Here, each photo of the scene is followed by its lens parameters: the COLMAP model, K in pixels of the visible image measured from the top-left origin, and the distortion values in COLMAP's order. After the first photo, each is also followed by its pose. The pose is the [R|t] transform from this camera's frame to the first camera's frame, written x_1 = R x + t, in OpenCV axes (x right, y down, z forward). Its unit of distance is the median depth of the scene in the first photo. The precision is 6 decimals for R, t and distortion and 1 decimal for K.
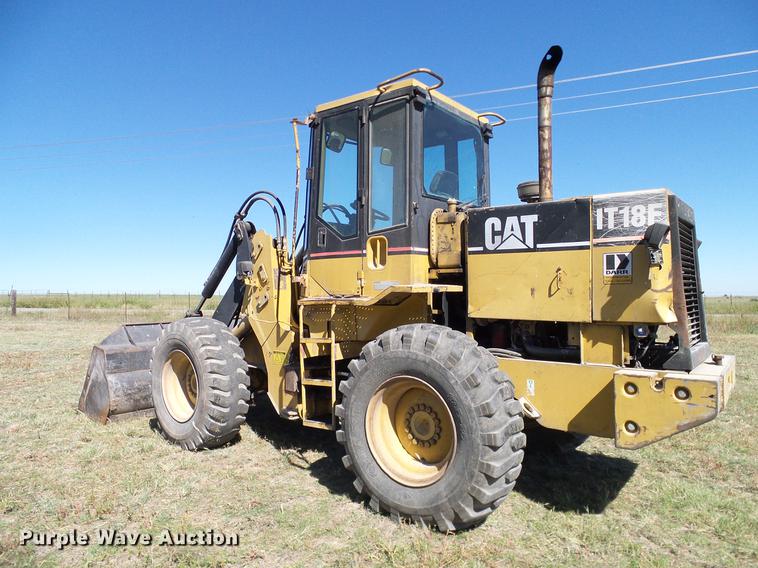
lens RADIAL K [[518.8, 0, 381.1], [0, 518.8, 288.2], [0, 0, 1]] dist [0.002091, 0.005500]
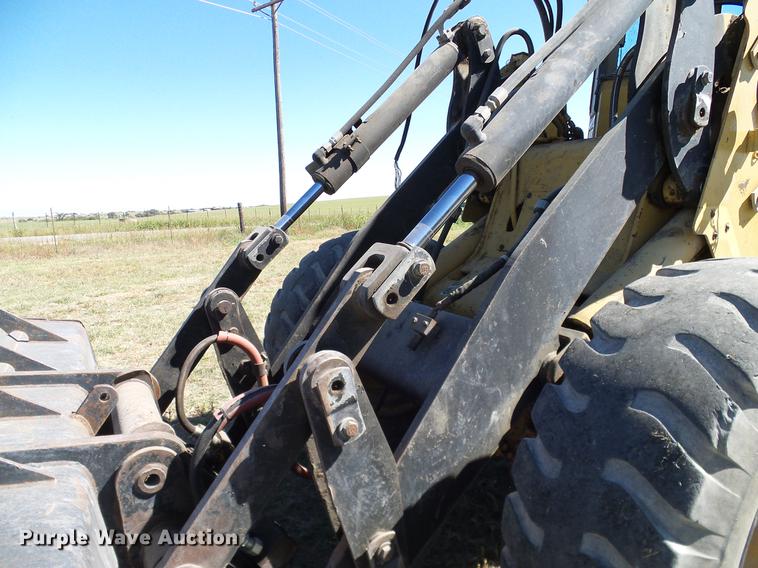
lens RADIAL K [[518.8, 0, 381.1], [0, 518.8, 288.2], [0, 0, 1]] dist [0.002091, 0.005500]
pose [[0.339808, -0.153630, 0.927862, -0.942322], [0.014304, 0.987298, 0.158233, 0.041388], [-0.940386, -0.040496, 0.337690, 1.581116]]
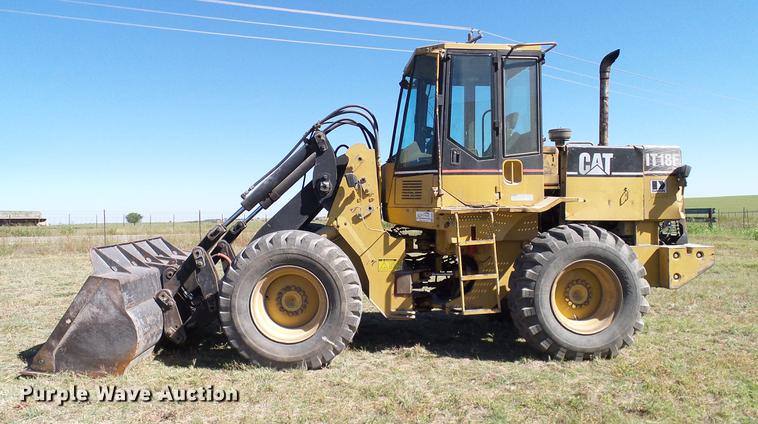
lens RADIAL K [[545.8, 0, 379.0], [0, 545.8, 212.0], [0, 0, 1]] dist [0.007364, 0.003838]
pose [[0.735657, -0.003627, 0.677344, -1.325051], [0.000839, 0.999990, 0.004444, 0.027492], [-0.677354, -0.002701, 0.735653, 0.250174]]
